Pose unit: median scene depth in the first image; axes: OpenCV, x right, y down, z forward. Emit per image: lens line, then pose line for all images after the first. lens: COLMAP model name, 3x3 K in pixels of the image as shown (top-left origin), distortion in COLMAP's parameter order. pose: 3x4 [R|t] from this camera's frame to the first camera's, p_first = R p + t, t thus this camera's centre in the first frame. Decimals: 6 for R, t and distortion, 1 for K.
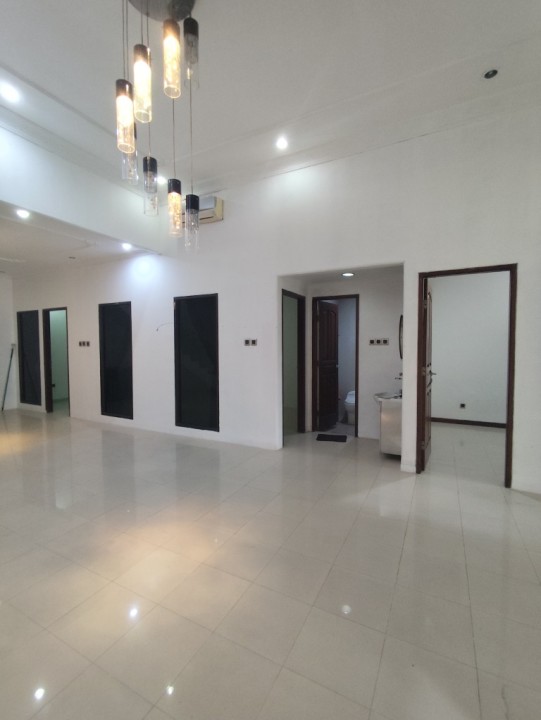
lens RADIAL K [[329.5, 0, 270.4], [0, 329.5, 359.3], [0, 0, 1]] dist [-0.003685, 0.001458]
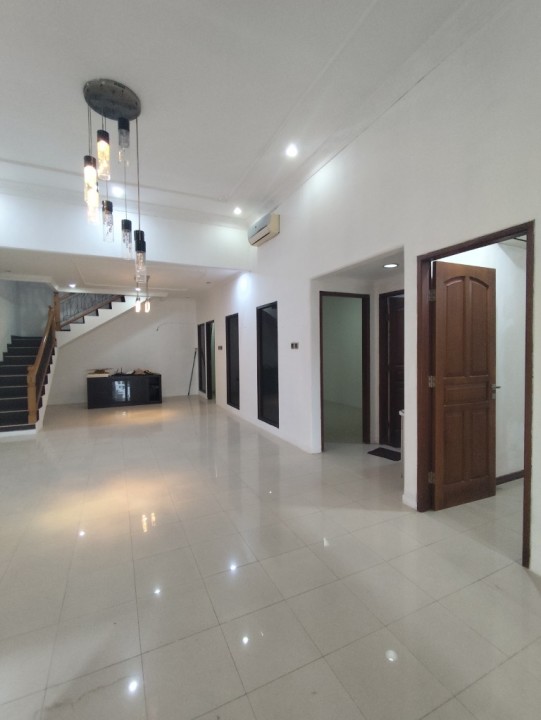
lens RADIAL K [[329.5, 0, 269.8], [0, 329.5, 358.4], [0, 0, 1]] dist [-0.003685, 0.001458]
pose [[0.795920, 0.011085, -0.605301, 0.489324], [-0.014931, 0.999888, -0.001322, -0.008400], [0.605218, 0.010090, 0.795996, 0.121579]]
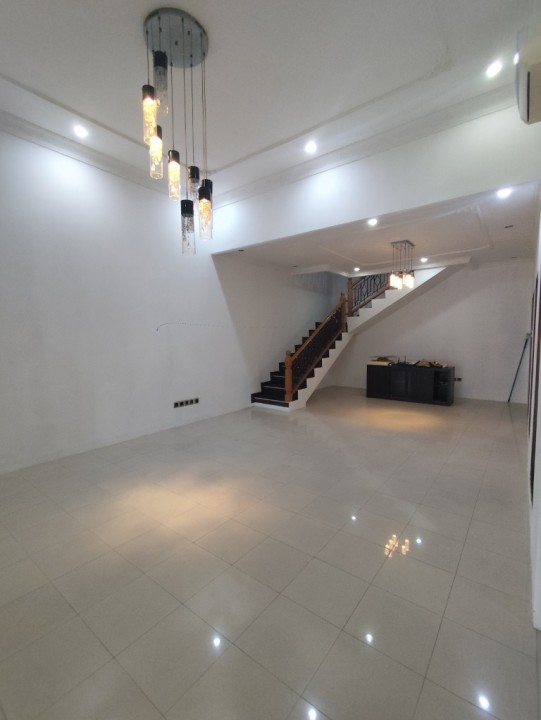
lens RADIAL K [[329.5, 0, 270.6], [0, 329.5, 359.5], [0, 0, 1]] dist [-0.003685, 0.001458]
pose [[-0.181196, 0.074001, -0.980659, 0.389276], [-0.033824, 0.996106, 0.081417, -0.038418], [0.982865, 0.047922, -0.177988, 0.723606]]
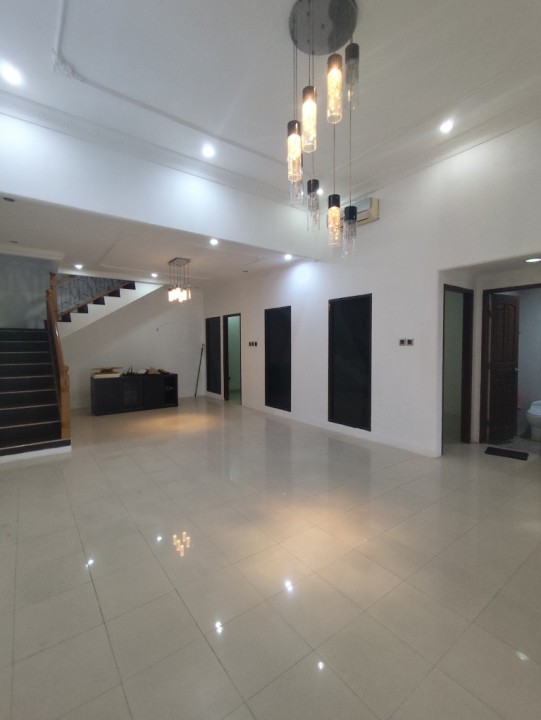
lens RADIAL K [[329.5, 0, 270.1], [0, 329.5, 359.2], [0, 0, 1]] dist [-0.003685, 0.001458]
pose [[0.900216, 0.016838, -0.435119, 0.001584], [-0.015720, 0.999857, 0.006170, -0.000853], [0.435161, 0.001285, 0.900352, -0.039480]]
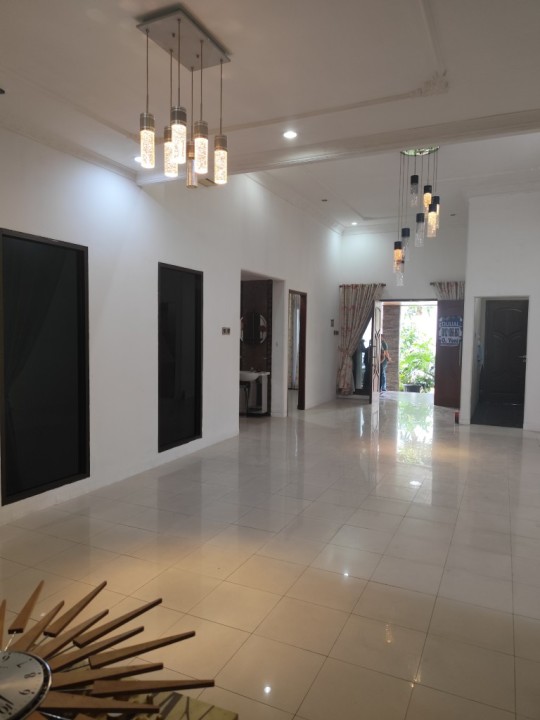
lens RADIAL K [[493.2, 0, 269.3], [0, 493.2, 358.9], [0, 0, 1]] dist [0.042737, -0.045286]
pose [[-0.038544, -0.051938, 0.997906, -1.452151], [0.030676, 0.998116, 0.053133, -0.041416], [-0.998786, 0.032659, -0.036878, 0.897439]]
